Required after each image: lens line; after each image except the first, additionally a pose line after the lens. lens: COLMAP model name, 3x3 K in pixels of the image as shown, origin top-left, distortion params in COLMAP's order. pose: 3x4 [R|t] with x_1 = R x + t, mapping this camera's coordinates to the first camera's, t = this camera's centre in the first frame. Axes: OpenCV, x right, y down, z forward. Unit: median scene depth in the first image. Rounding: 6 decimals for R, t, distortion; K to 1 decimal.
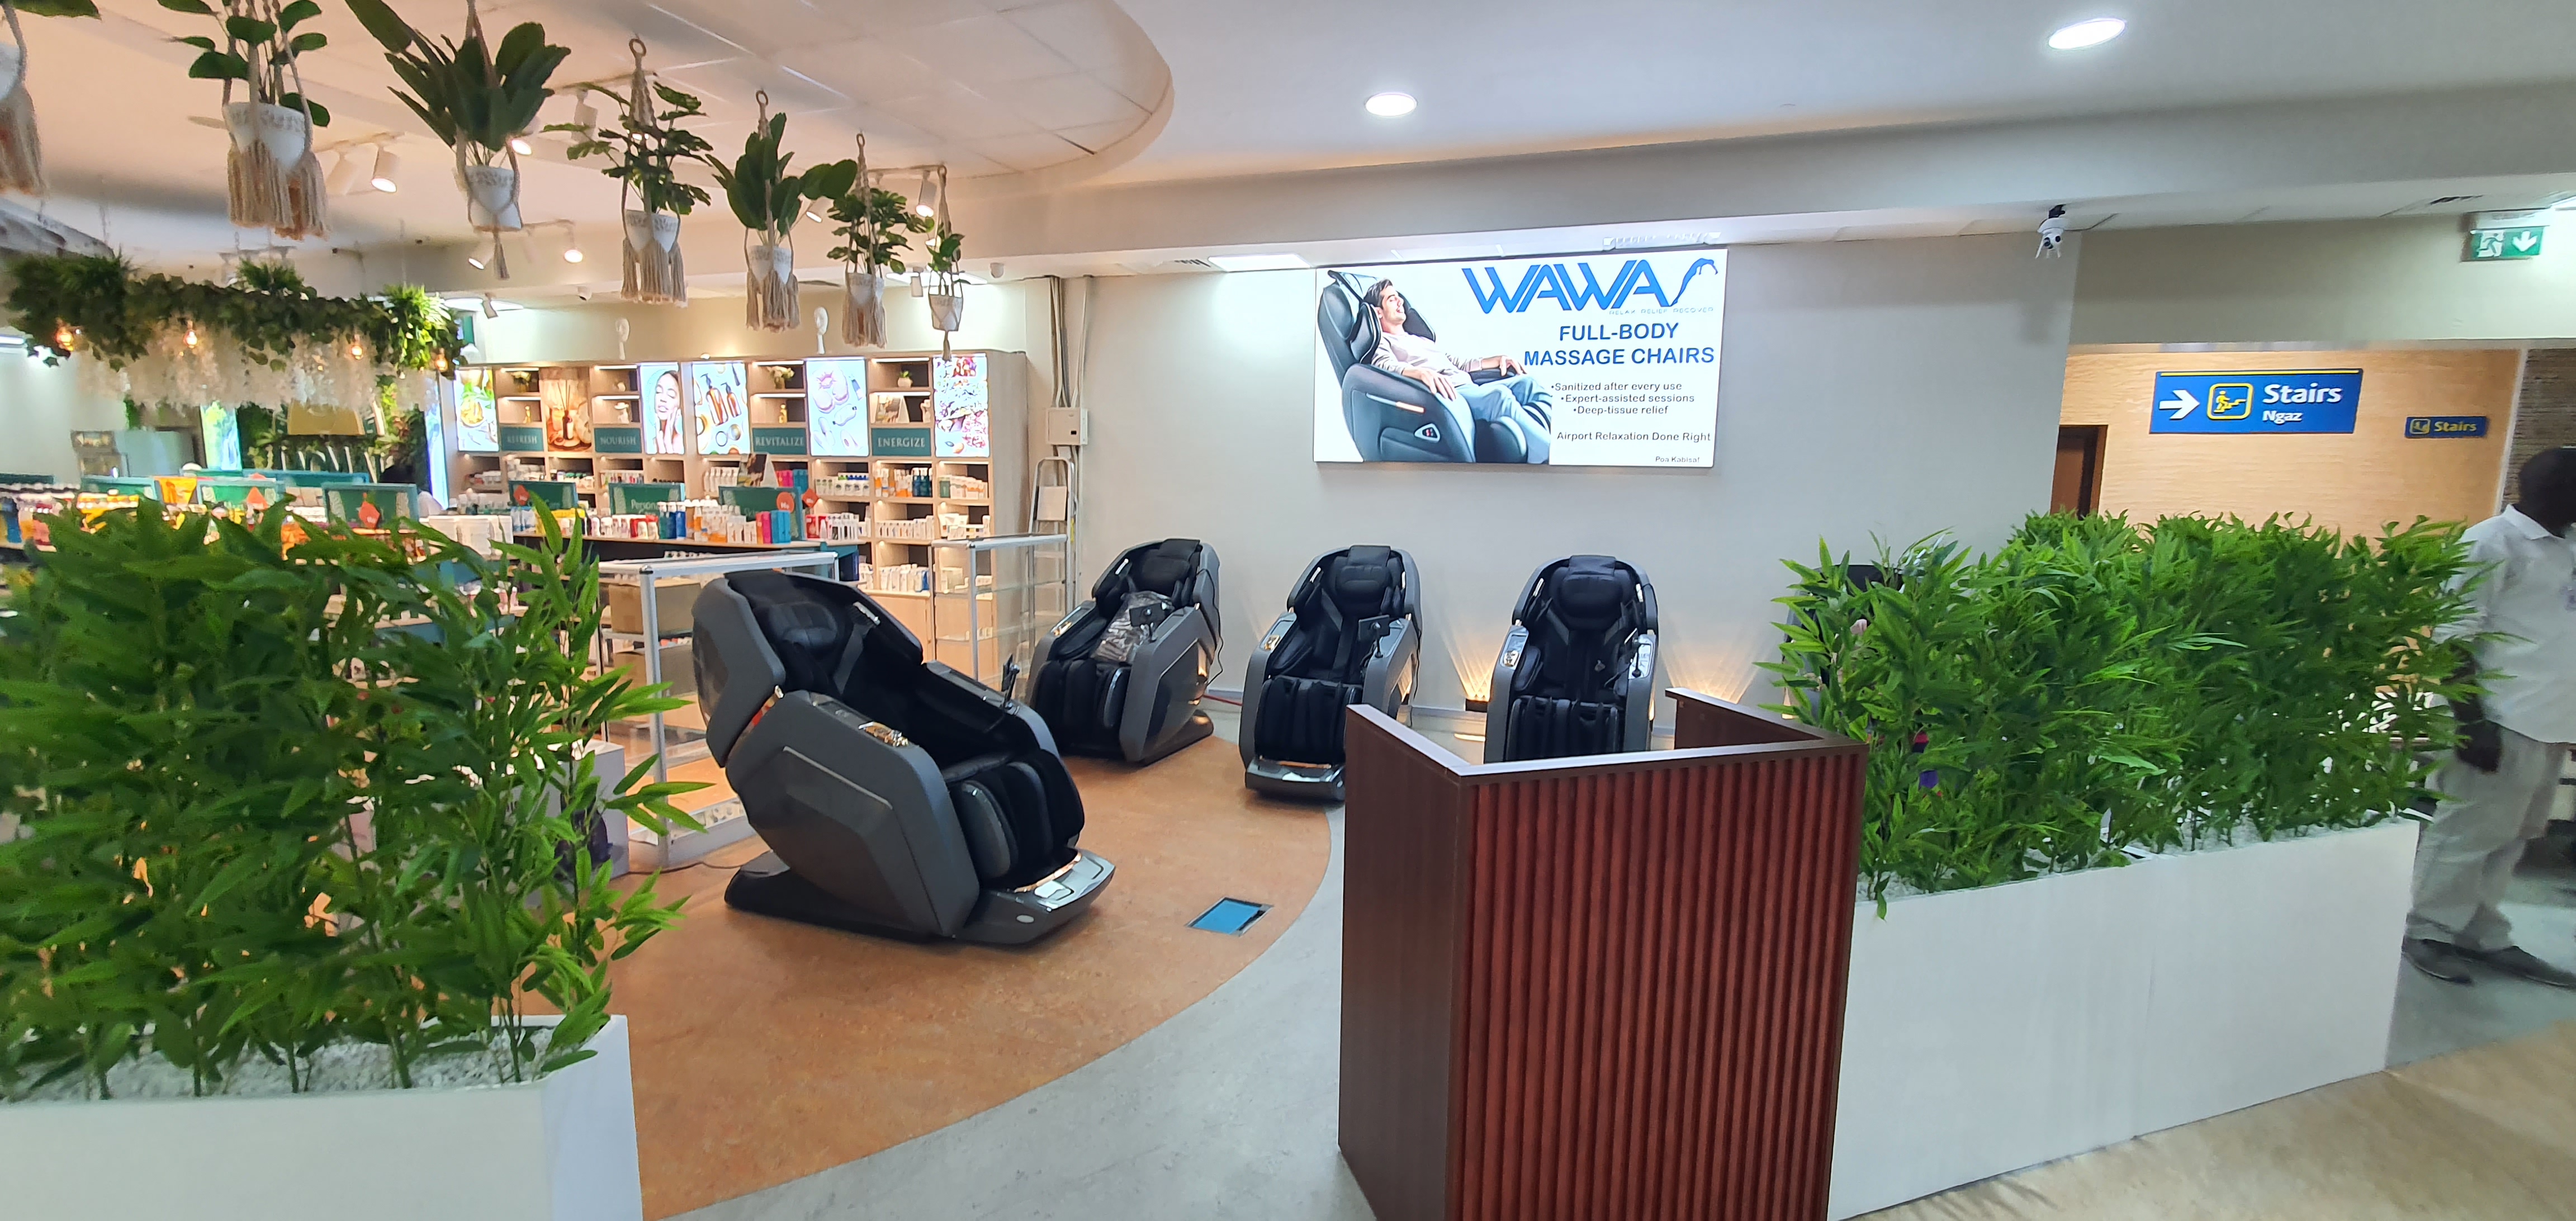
lens RADIAL K [[1015.6, 0, 1289.7], [0, 1015.6, 612.0], [0, 0, 1]] dist [-0.001425, -0.000241]
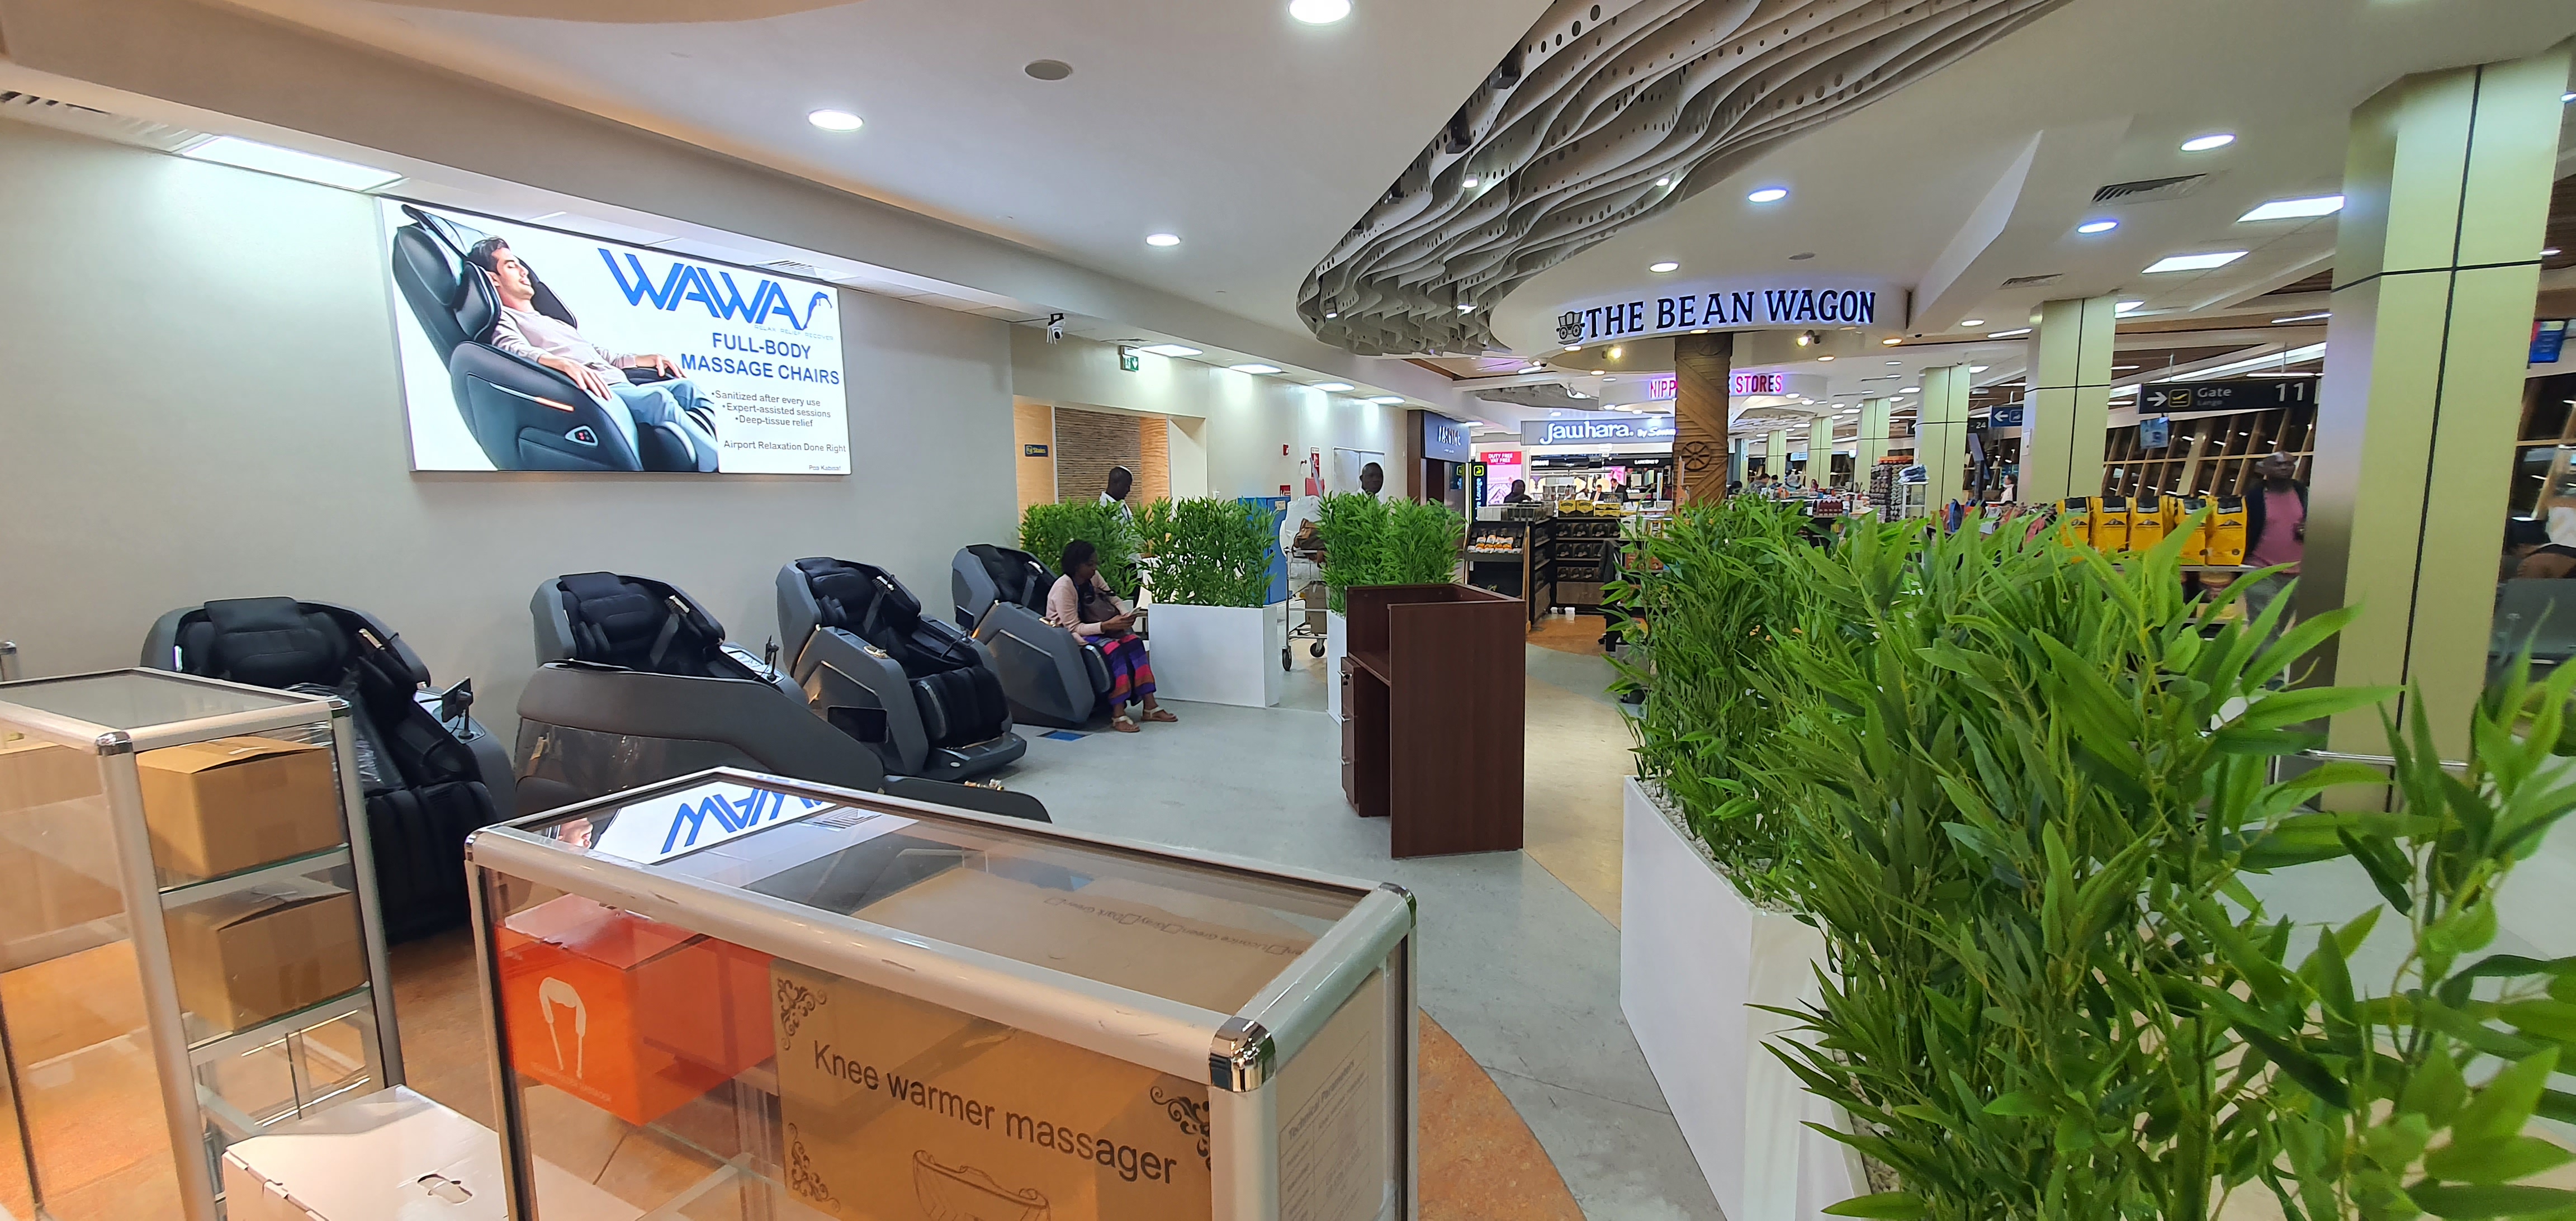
lens RADIAL K [[1015.6, 0, 1293.8], [0, 1015.6, 618.8], [0, 0, 1]] dist [-0.001425, -0.000241]
pose [[0.155418, -0.142701, 0.977487, -0.642247], [0.146028, 0.981959, 0.120136, -0.044031], [-0.976996, 0.124069, 0.173453, 0.309178]]
